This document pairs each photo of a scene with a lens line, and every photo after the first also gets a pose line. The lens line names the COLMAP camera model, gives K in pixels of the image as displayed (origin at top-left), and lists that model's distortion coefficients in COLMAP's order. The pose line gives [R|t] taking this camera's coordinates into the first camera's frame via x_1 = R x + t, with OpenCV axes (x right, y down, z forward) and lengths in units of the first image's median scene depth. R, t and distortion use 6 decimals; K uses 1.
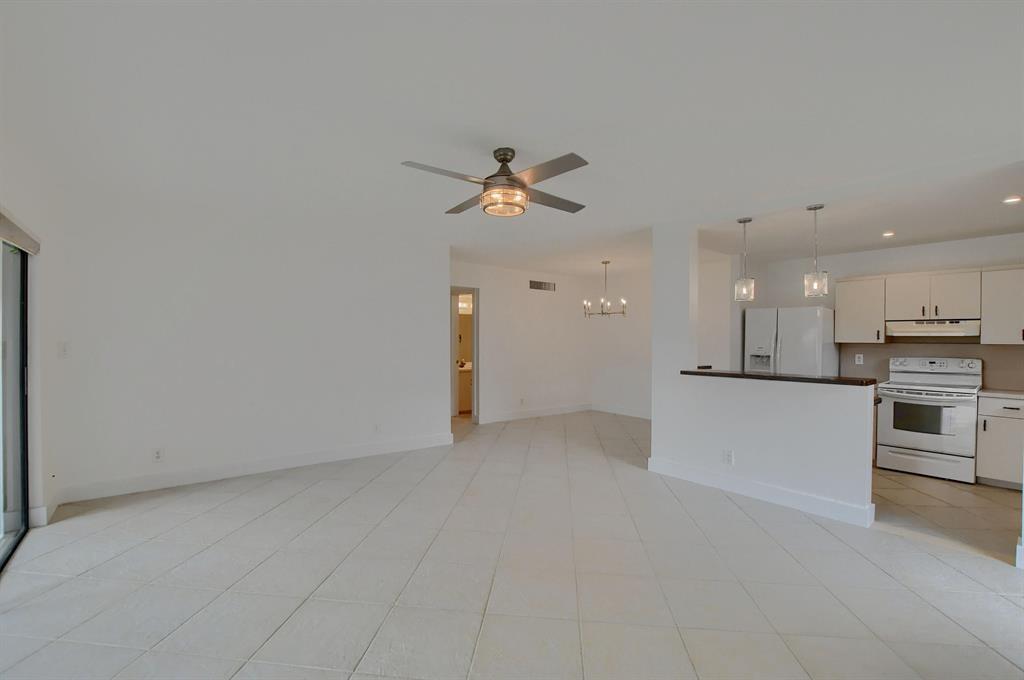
lens RADIAL K [[453.5, 0, 512.0], [0, 453.5, 340.0], [0, 0, 1]] dist [-0.022552, 0.000738]
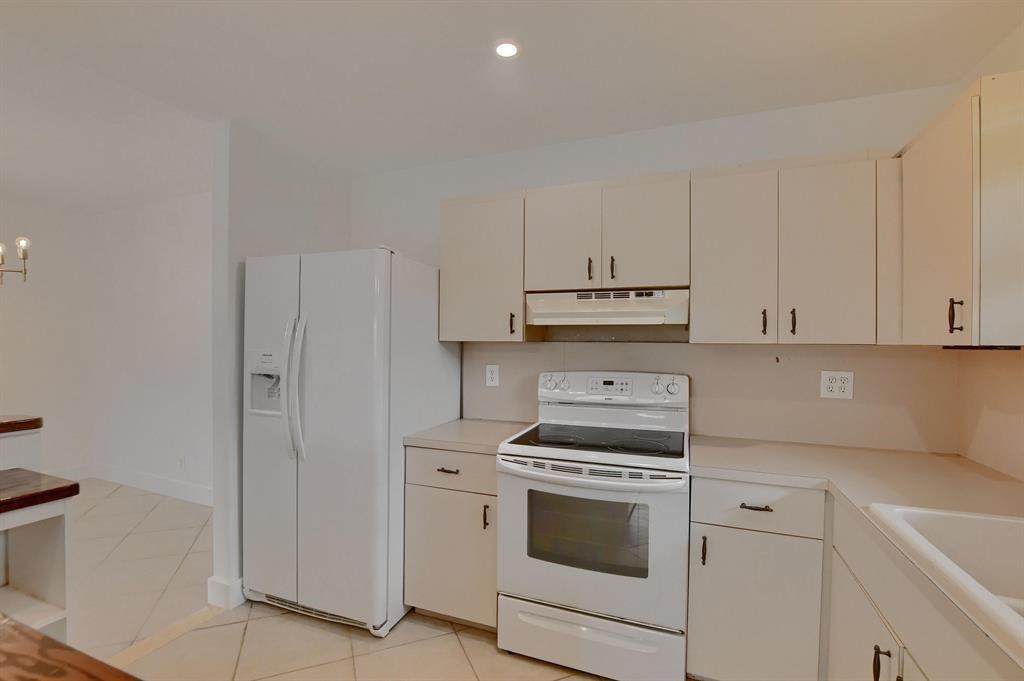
lens RADIAL K [[453.5, 0, 512.0], [0, 453.5, 340.5], [0, 0, 1]] dist [-0.022552, 0.000738]
pose [[0.875346, -0.008913, 0.483416, 0.630761], [0.004363, 0.999935, 0.010536, 0.000537], [-0.483478, -0.007114, 0.875327, 0.635784]]
